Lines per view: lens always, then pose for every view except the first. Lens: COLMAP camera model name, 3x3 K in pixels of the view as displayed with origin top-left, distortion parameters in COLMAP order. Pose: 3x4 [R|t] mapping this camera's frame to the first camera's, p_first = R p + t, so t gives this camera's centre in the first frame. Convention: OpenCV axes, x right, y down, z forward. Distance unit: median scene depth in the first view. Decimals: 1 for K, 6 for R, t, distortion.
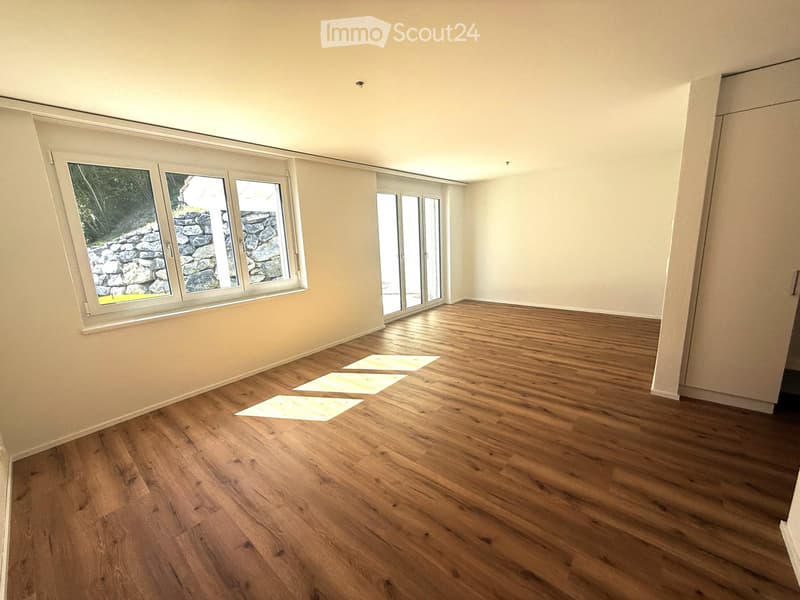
lens RADIAL K [[318.2, 0, 396.3], [0, 318.2, 300.9], [0, 0, 1]] dist [-0.002028, -0.000130]
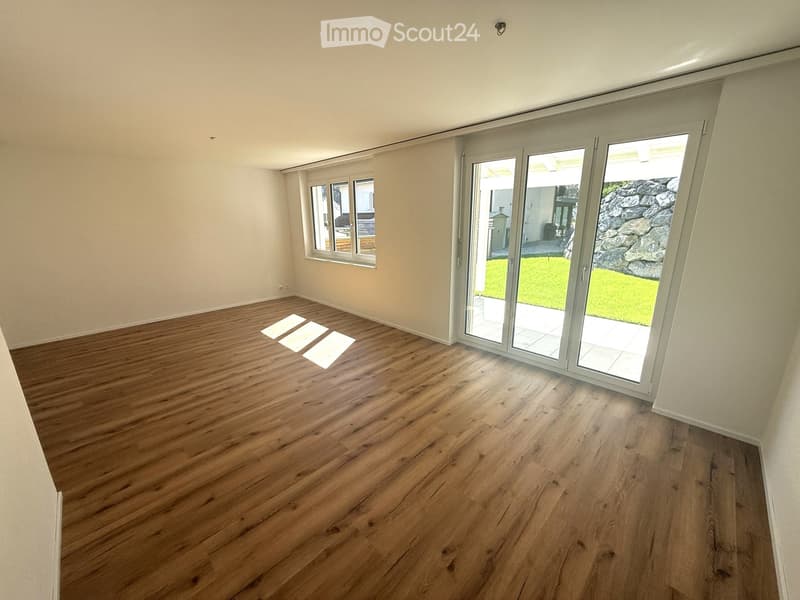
lens RADIAL K [[318.2, 0, 396.5], [0, 318.2, 299.5], [0, 0, 1]] dist [-0.002028, -0.000130]
pose [[-0.069951, 0.295326, -0.952832, 1.021699], [-0.186643, 0.934430, 0.303325, -0.348125], [0.979934, 0.199057, -0.010244, 1.299902]]
